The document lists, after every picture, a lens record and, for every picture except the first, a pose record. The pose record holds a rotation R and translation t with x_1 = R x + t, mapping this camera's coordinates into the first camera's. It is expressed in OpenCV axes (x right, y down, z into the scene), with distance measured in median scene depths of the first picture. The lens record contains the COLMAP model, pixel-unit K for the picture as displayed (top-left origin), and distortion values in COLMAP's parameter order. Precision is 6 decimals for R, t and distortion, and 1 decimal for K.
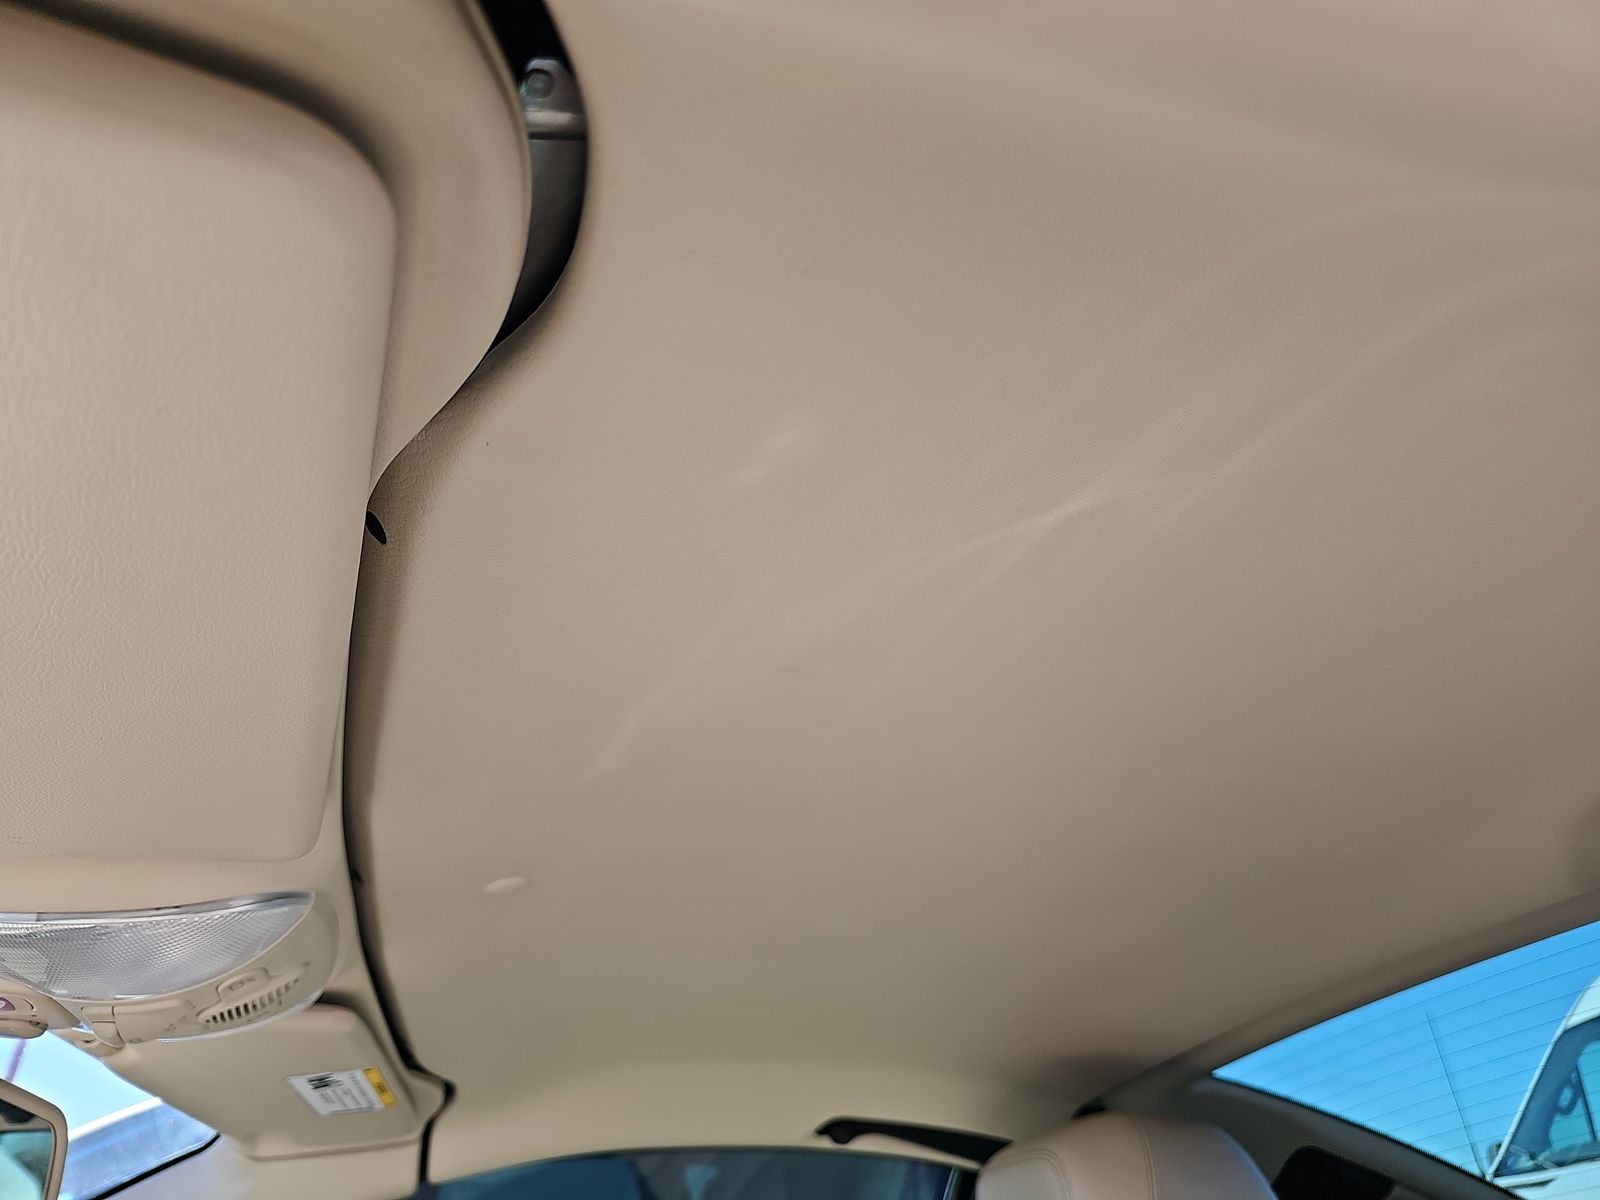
lens RADIAL K [[1067.9, 0, 798.5], [0, 1067.9, 603.5], [0, 0, 1]] dist [0.010504, -0.018798]
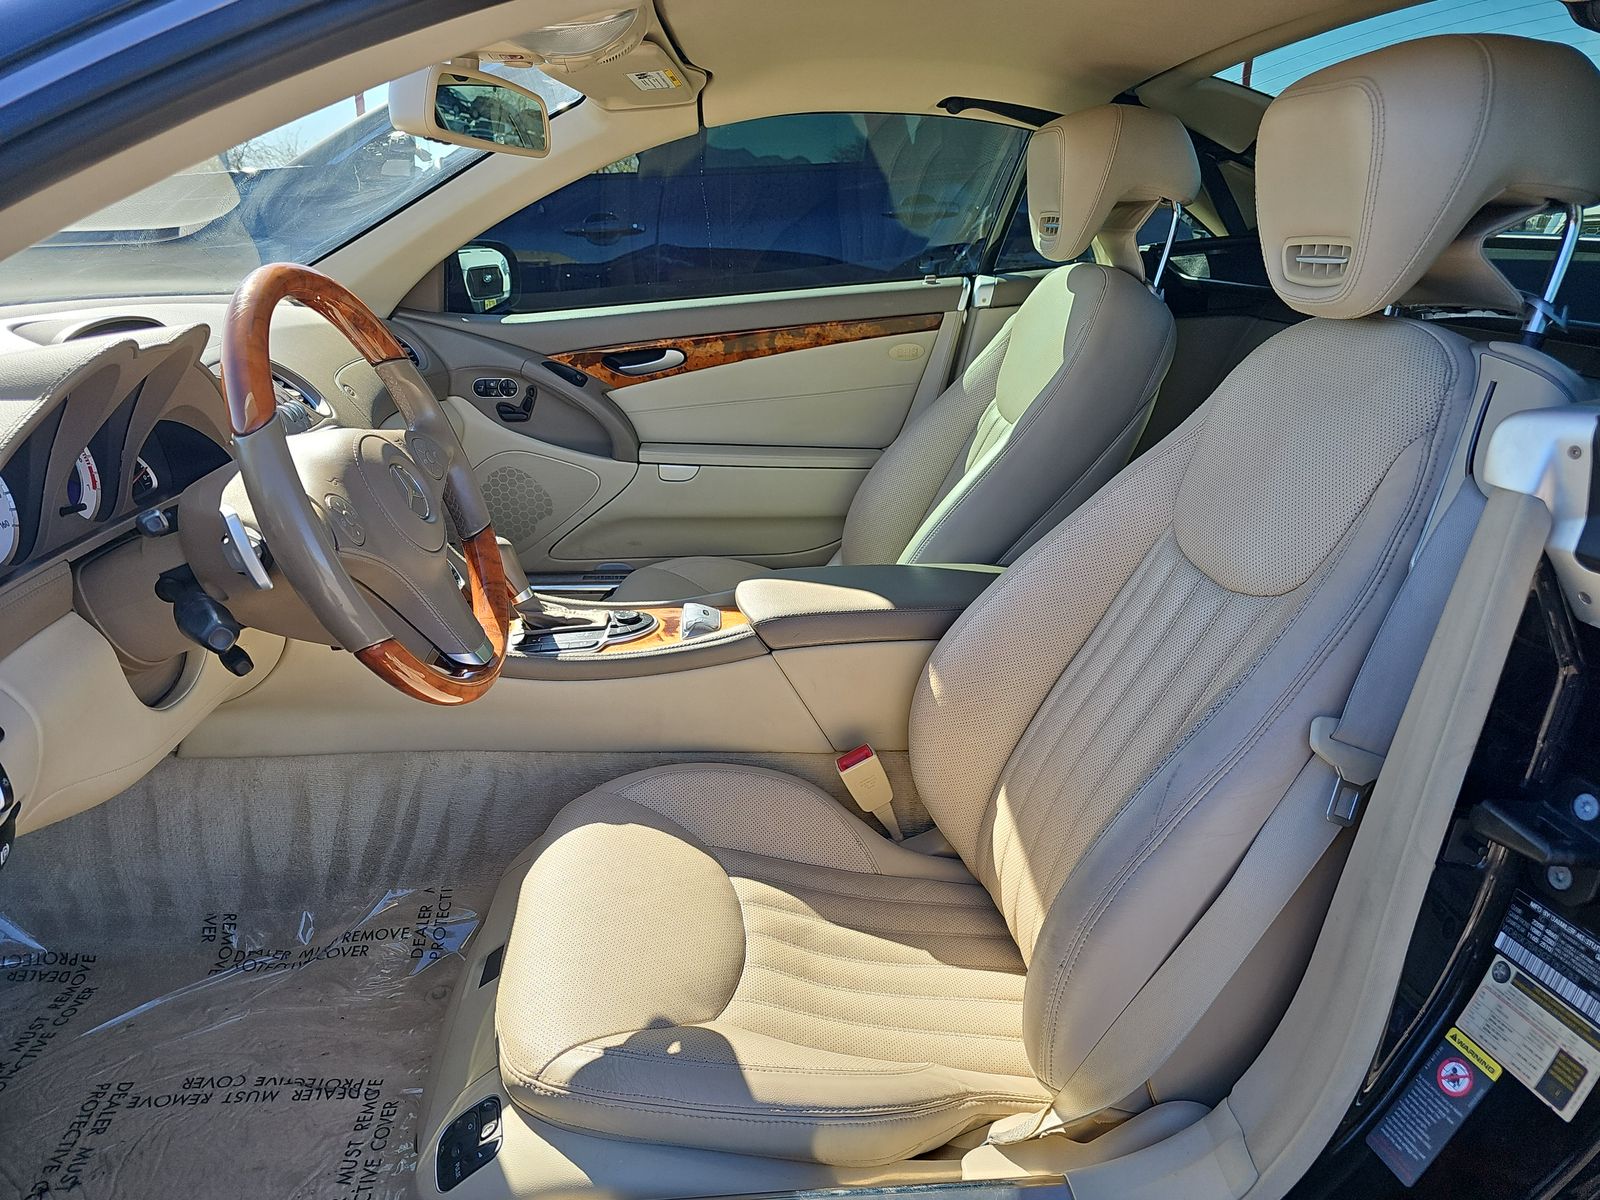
lens RADIAL K [[1067.9, 0, 798.6], [0, 1067.9, 601.1], [0, 0, 1]] dist [0.010504, -0.018798]
pose [[0.977869, 0.117967, -0.172786, 0.200630], [0.067000, 0.605806, 0.792786, -0.371886], [0.198198, -0.786818, 0.584495, -0.612382]]
